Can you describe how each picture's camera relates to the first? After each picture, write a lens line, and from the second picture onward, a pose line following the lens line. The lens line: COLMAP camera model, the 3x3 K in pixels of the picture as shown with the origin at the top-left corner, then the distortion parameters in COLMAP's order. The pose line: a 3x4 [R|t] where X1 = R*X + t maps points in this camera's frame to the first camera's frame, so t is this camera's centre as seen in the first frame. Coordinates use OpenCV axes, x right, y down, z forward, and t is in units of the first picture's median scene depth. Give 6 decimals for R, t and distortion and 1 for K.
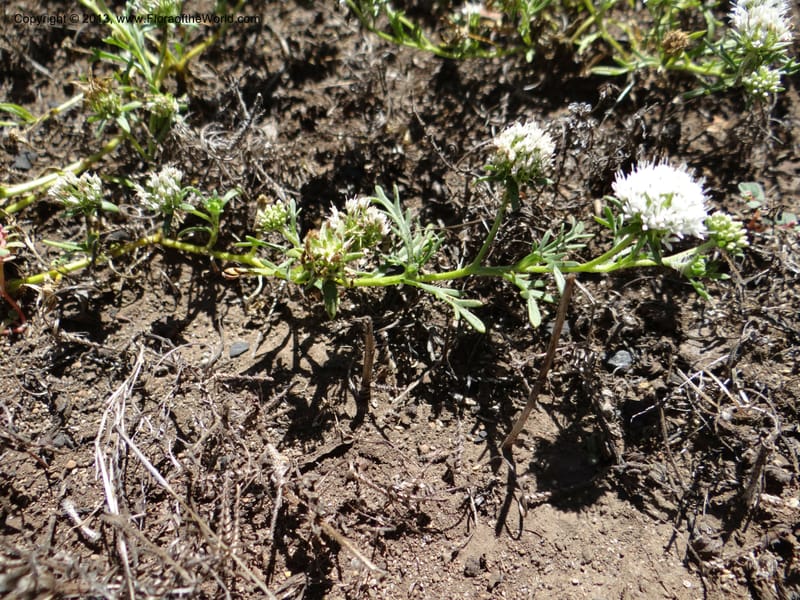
lens RADIAL K [[615.2, 0, 399.7], [0, 615.2, 299.2], [0, 0, 1]] dist [-0.006056, -0.009245]
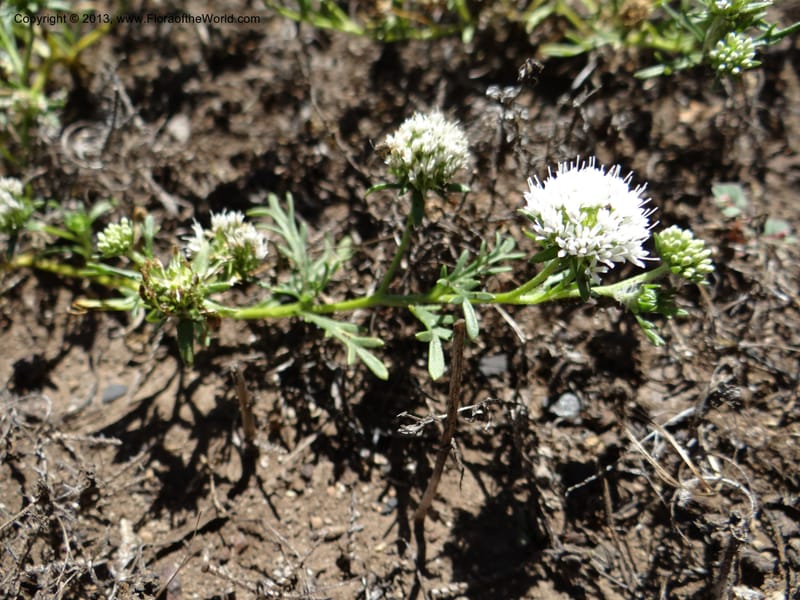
lens RADIAL K [[615.2, 0, 400.0], [0, 615.2, 303.0], [0, 0, 1]] dist [-0.006056, -0.009245]
pose [[0.999696, -0.012363, -0.021351, 0.163000], [0.012602, 0.999859, 0.011093, -0.050390], [0.021211, -0.011359, 0.999710, 0.192179]]
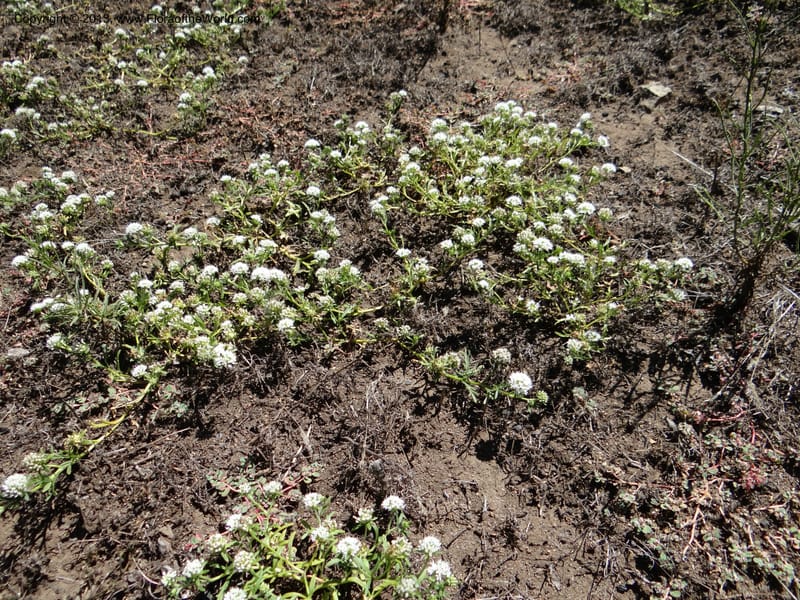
lens RADIAL K [[615.2, 0, 397.2], [0, 615.2, 301.4], [0, 0, 1]] dist [-0.006056, -0.009245]
pose [[0.901125, 0.296577, -0.316252, 0.613708], [-0.331835, 0.941242, -0.062840, -0.105405], [0.279033, 0.161570, 0.946592, -2.262982]]
